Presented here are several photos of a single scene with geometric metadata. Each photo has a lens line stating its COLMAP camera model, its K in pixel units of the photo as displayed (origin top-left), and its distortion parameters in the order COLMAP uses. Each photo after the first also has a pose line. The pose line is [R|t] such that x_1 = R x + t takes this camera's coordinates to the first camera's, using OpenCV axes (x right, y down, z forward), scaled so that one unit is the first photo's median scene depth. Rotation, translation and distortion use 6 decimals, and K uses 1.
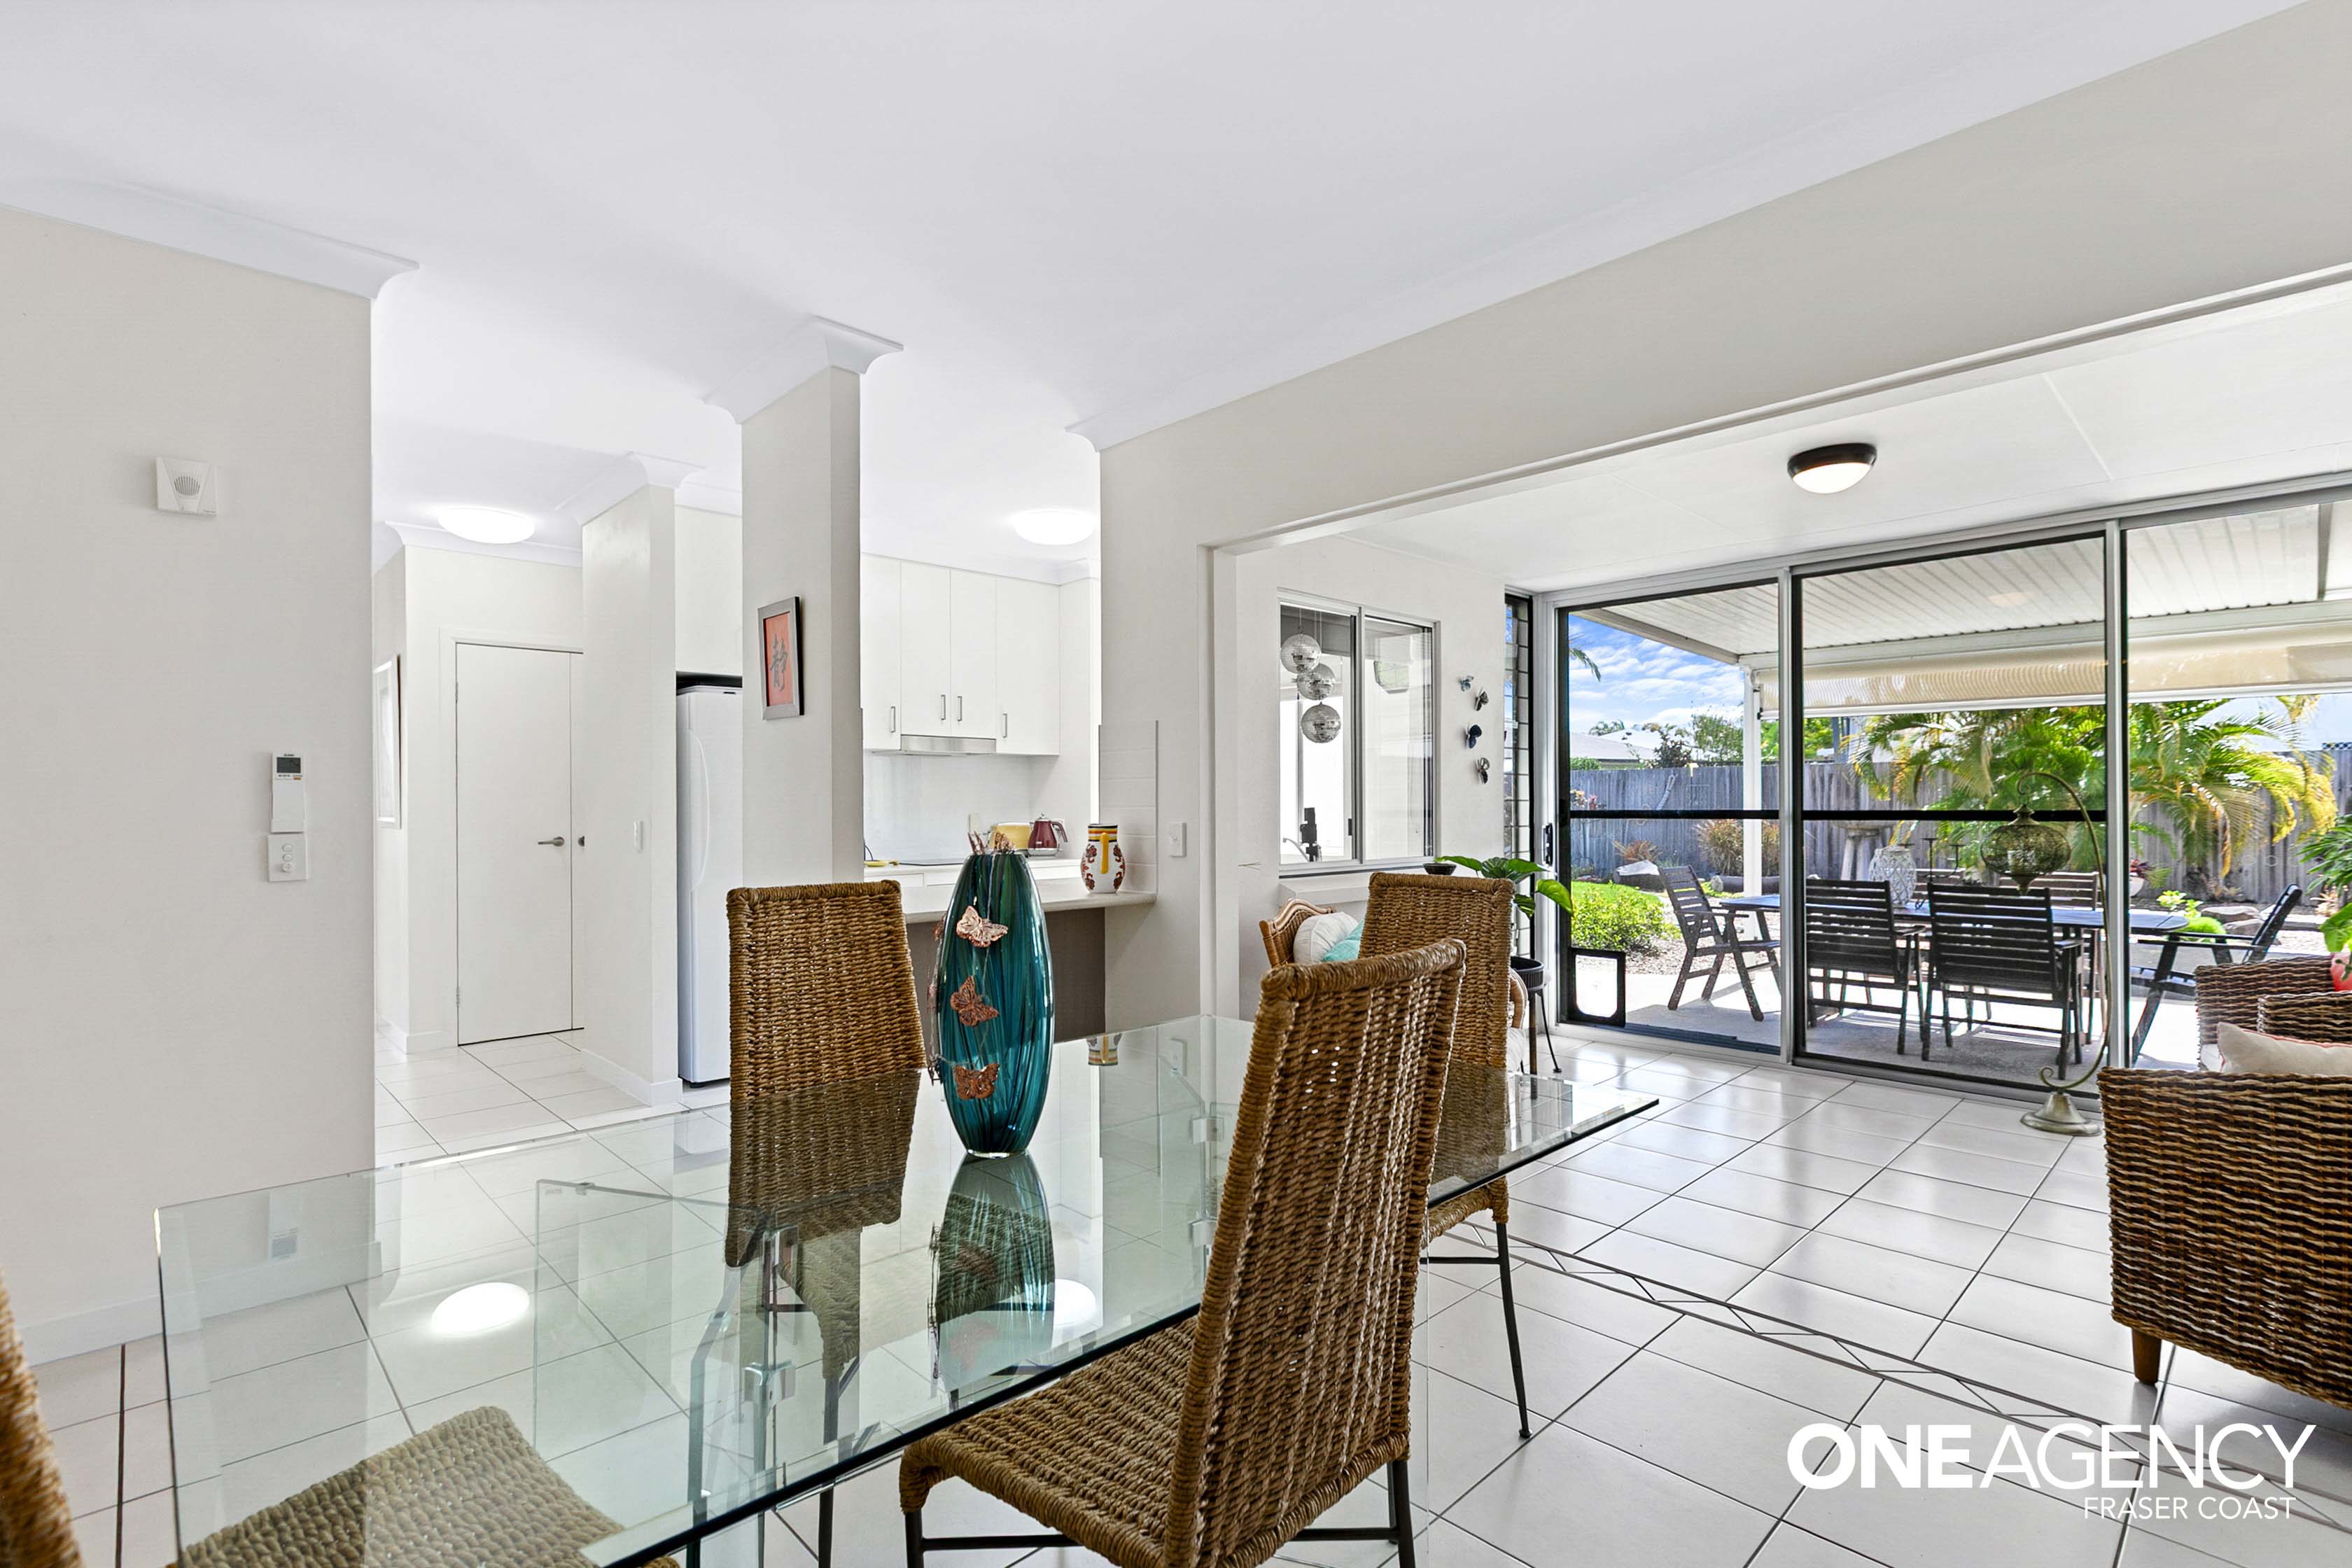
lens RADIAL K [[1075.3, 0, 1159.7], [0, 1075.3, 794.1], [0, 0, 1]] dist [0.007275, -0.000126]
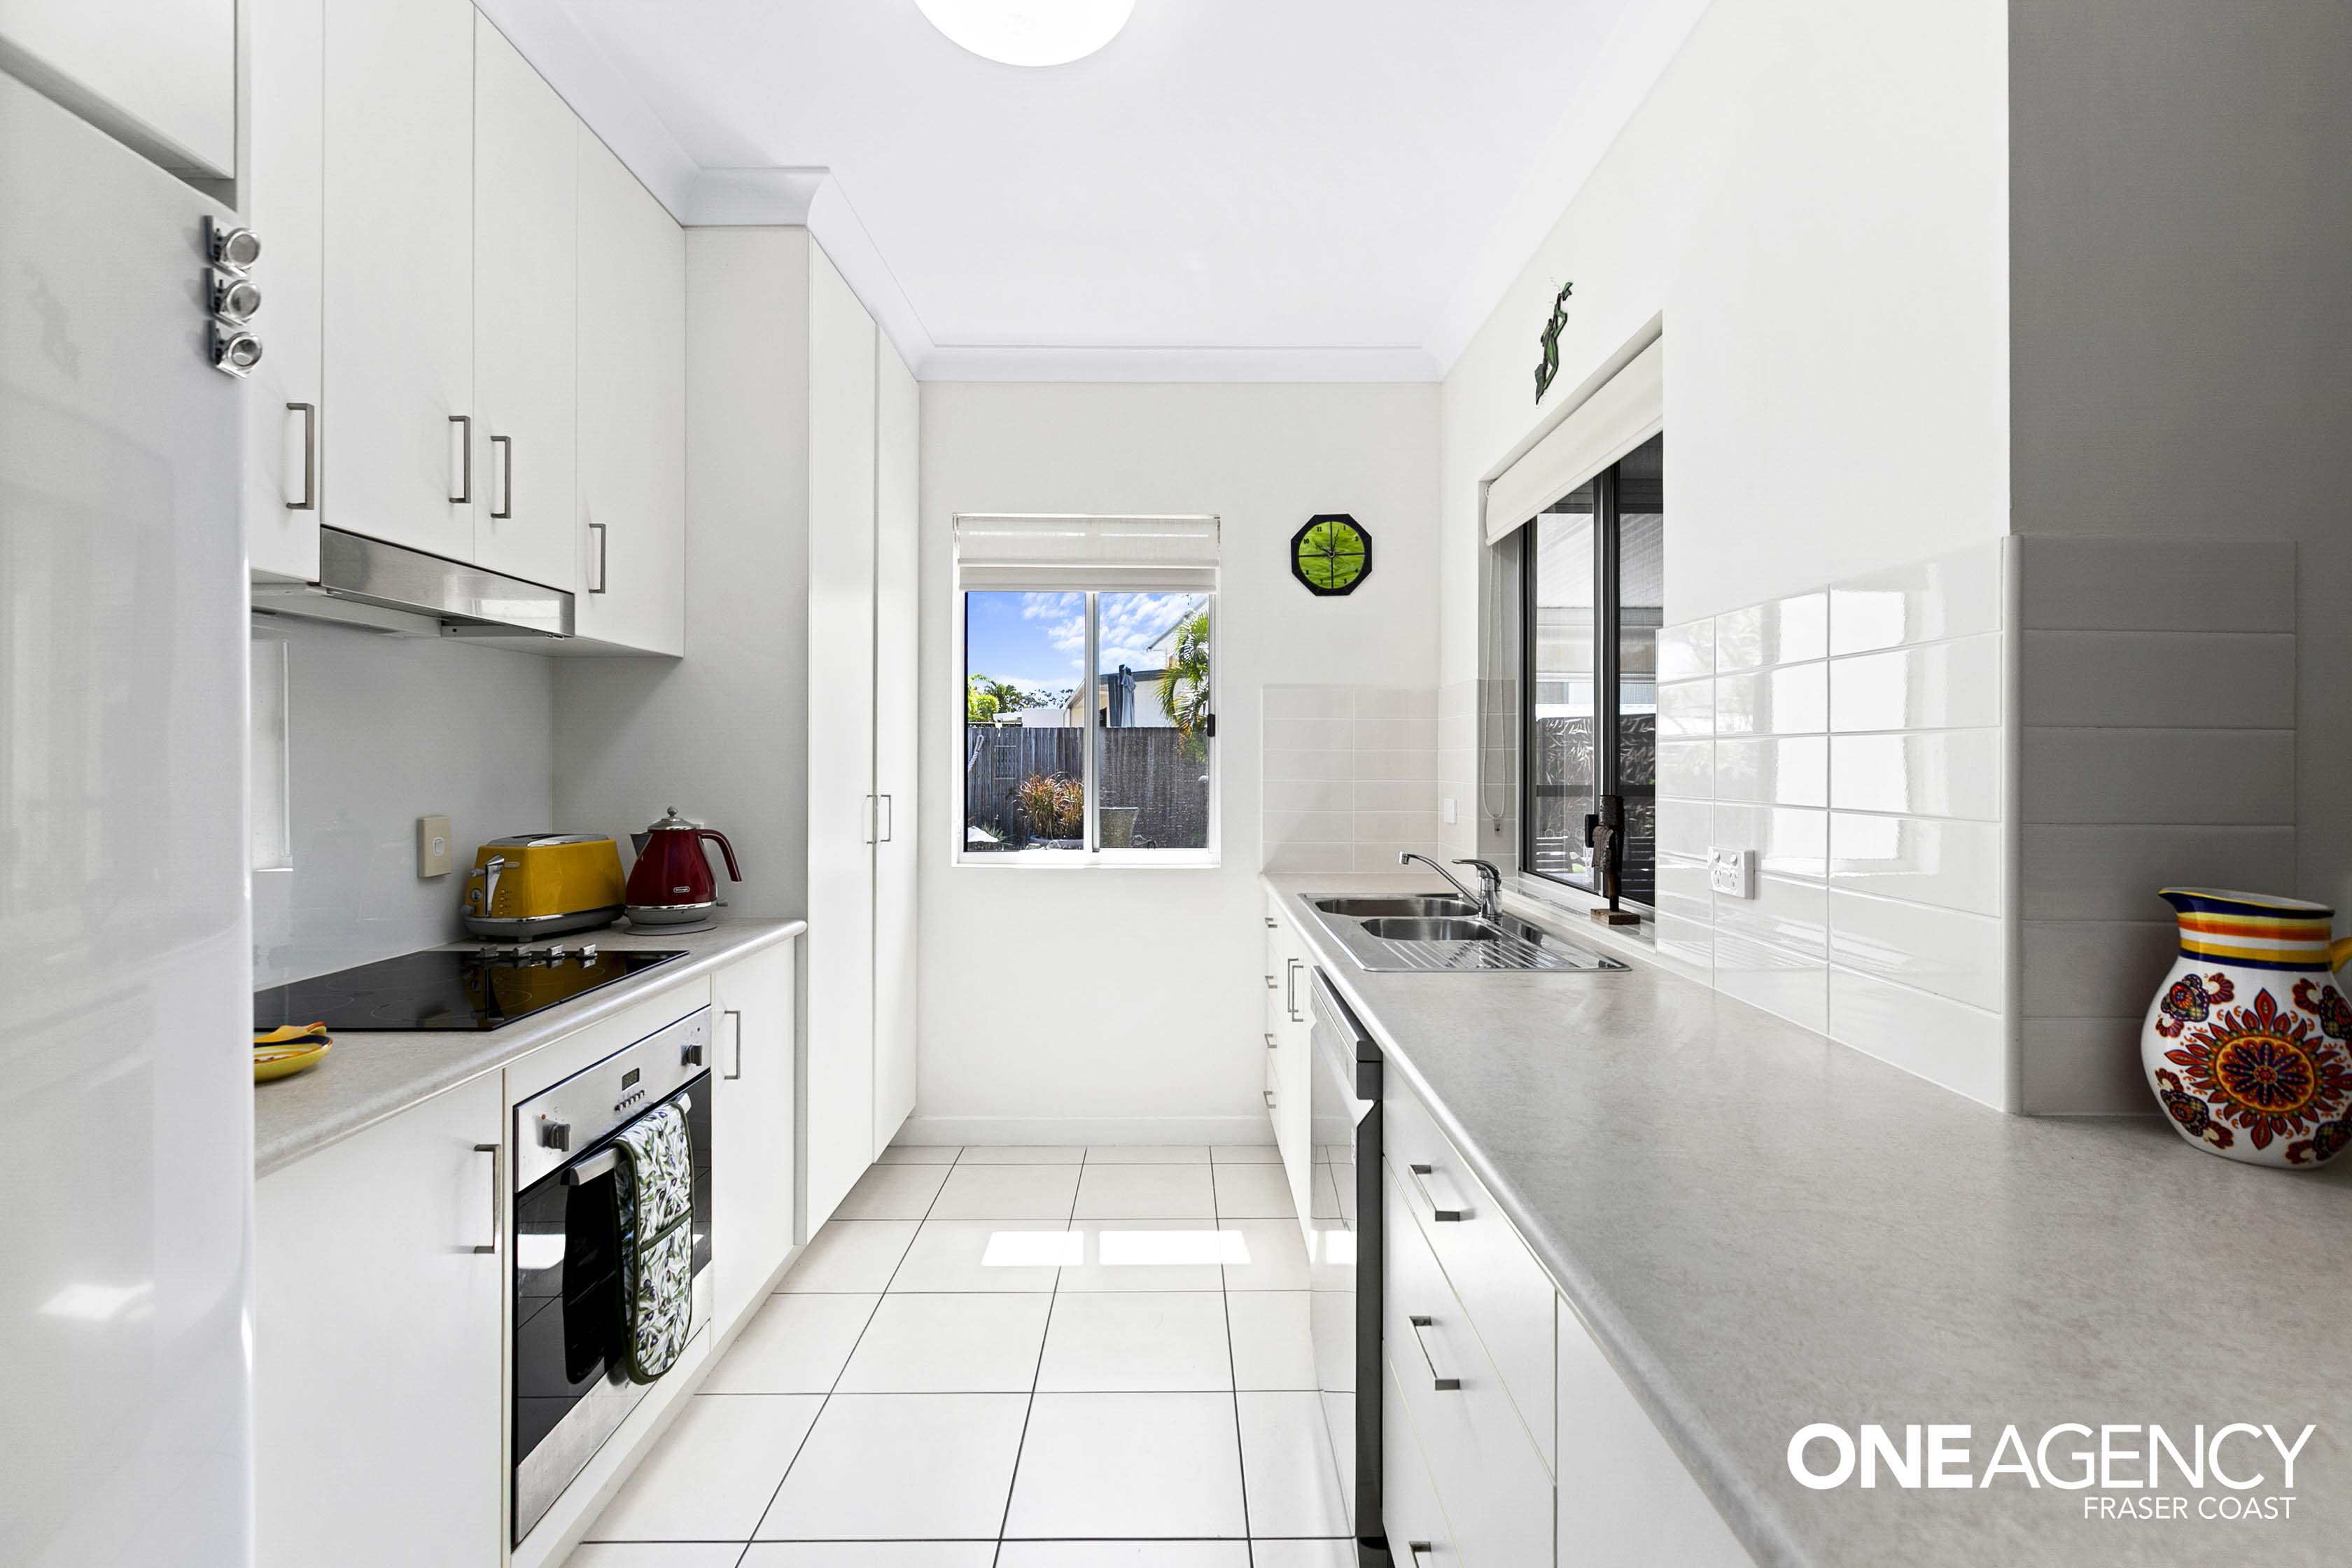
lens RADIAL K [[1075.3, 0, 1182.0], [0, 1075.3, 747.8], [0, 0, 1]] dist [0.007275, -0.000126]
pose [[0.685400, 0.014311, 0.728026, -0.297309], [-0.012426, 0.999891, -0.007957, -0.003247], [-0.728060, -0.003592, 0.685504, 0.698861]]
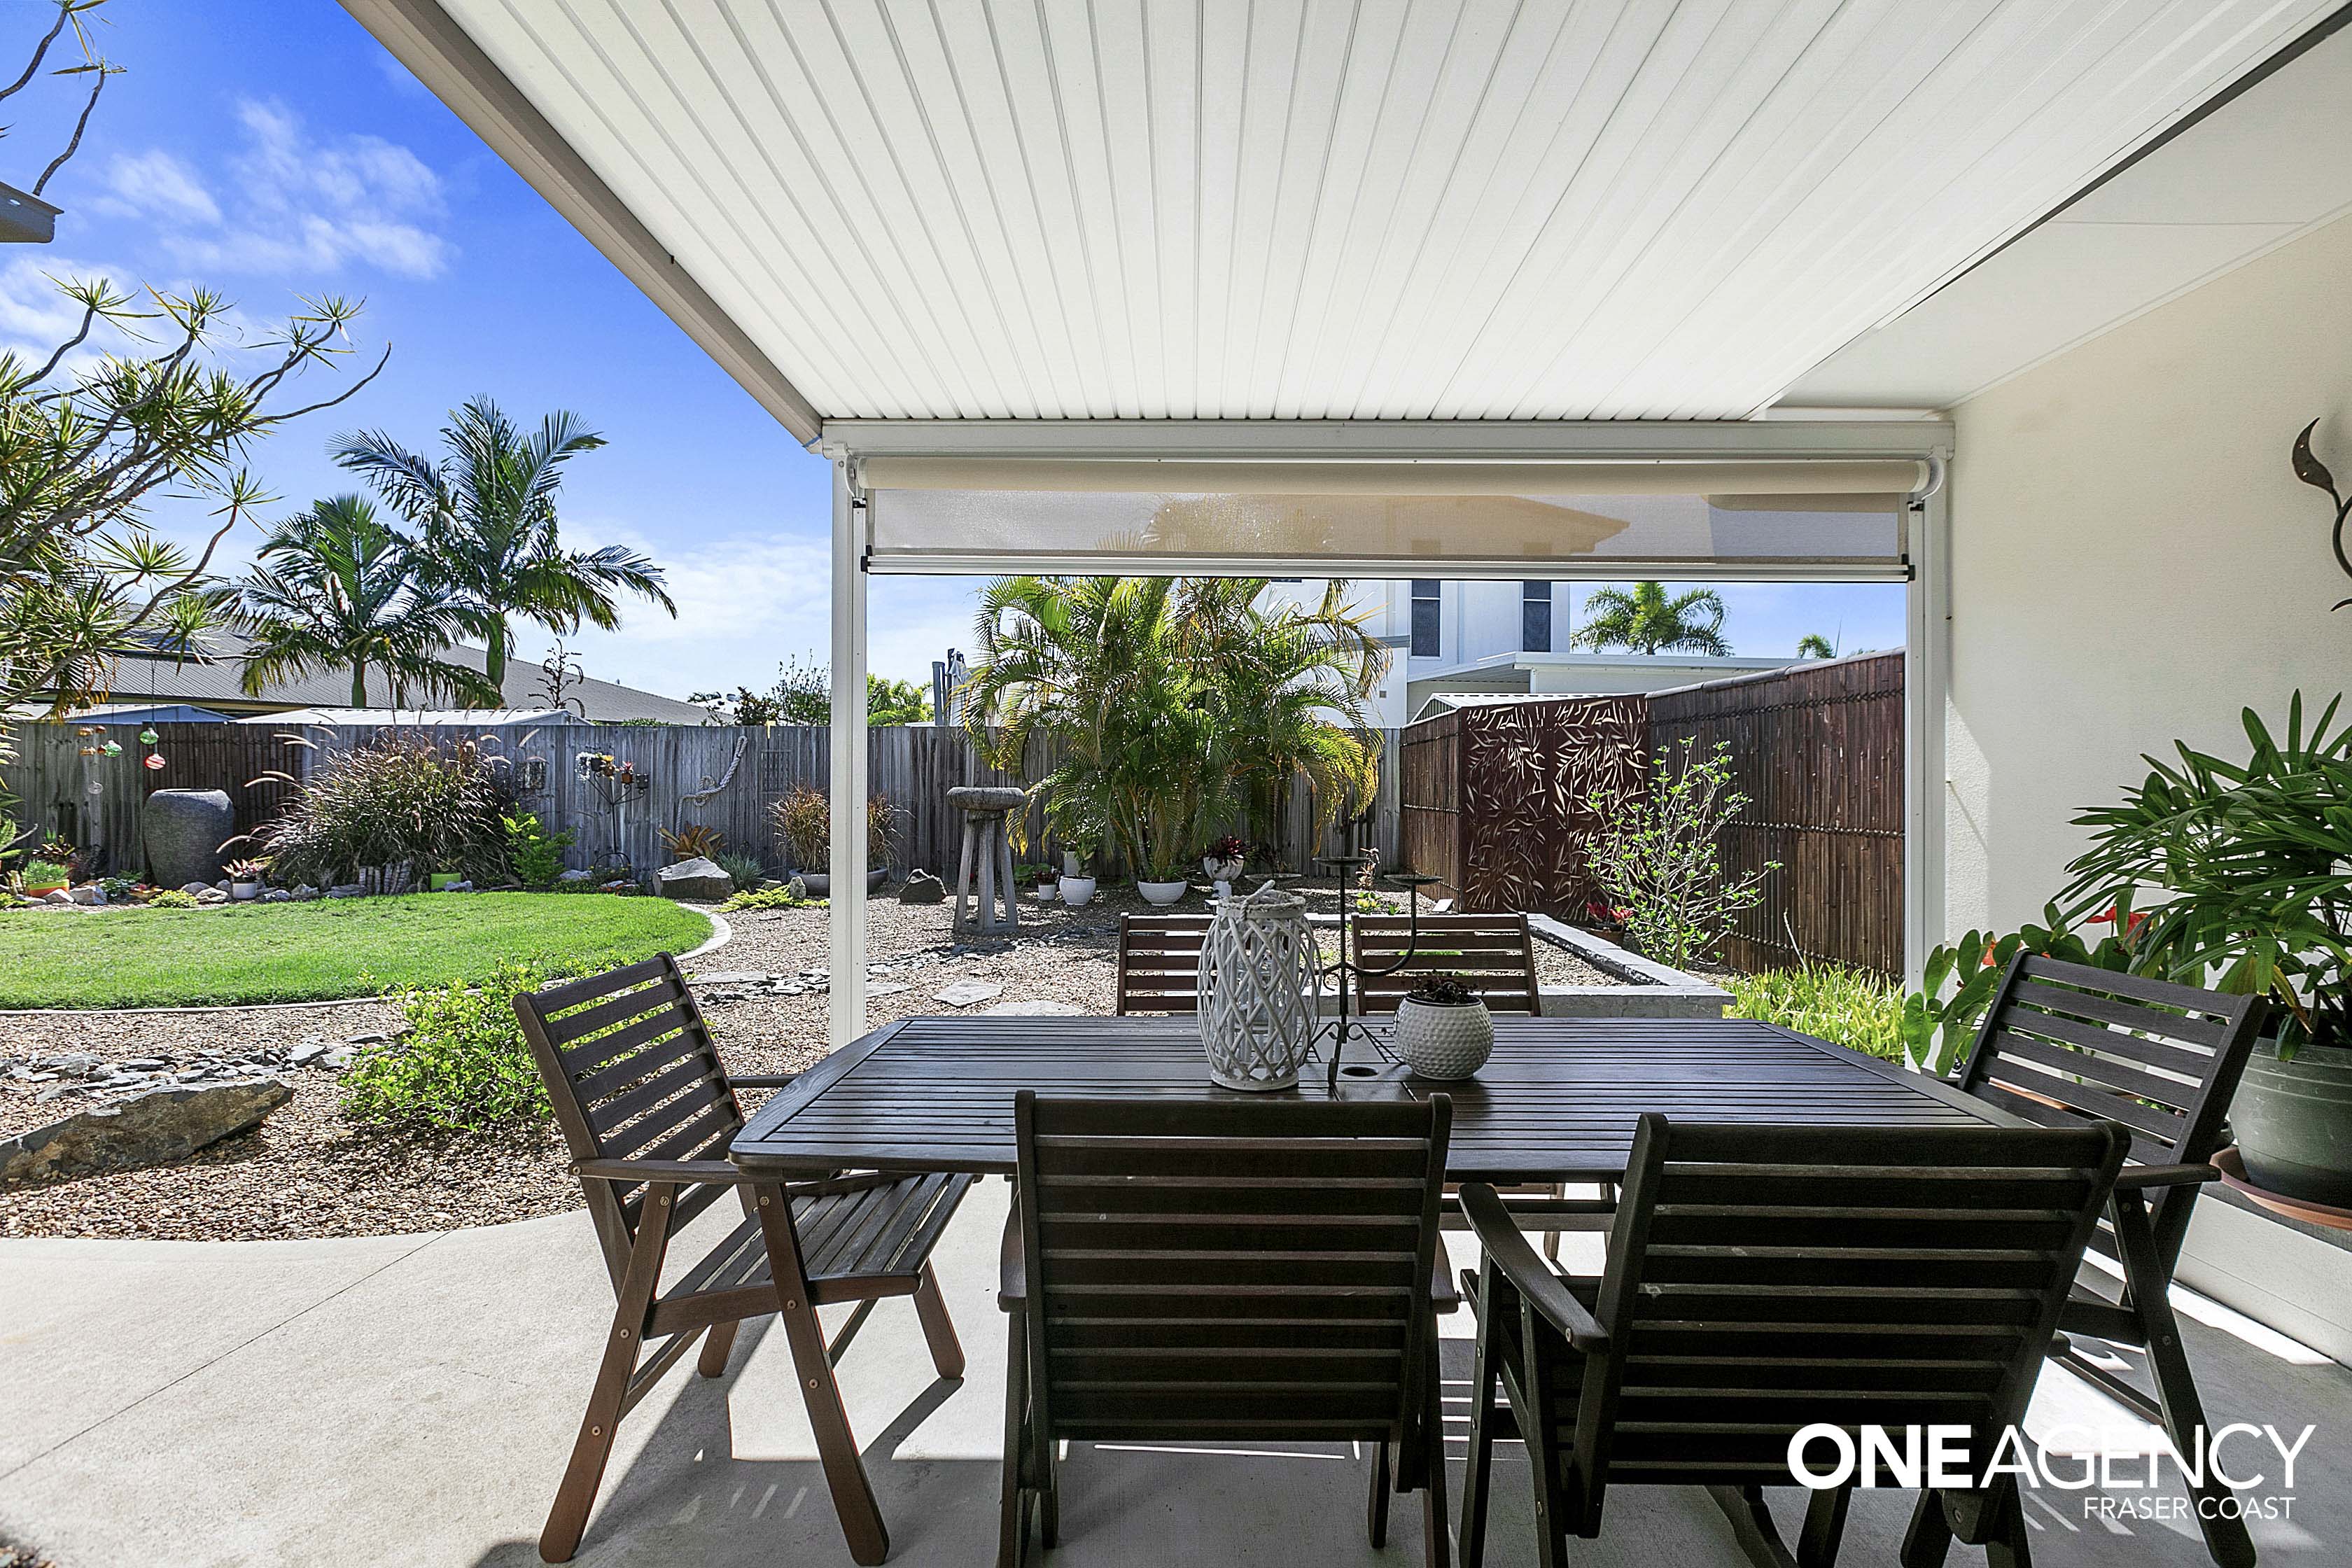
lens RADIAL K [[1075.3, 0, 1195.8], [0, 1075.3, 775.3], [0, 0, 1]] dist [0.007275, -0.000126]
pose [[0.681250, 0.007402, 0.732014, 0.480452], [-0.011446, 0.999934, 0.000541, 0.015524], [-0.731961, -0.008747, 0.681290, 0.882157]]
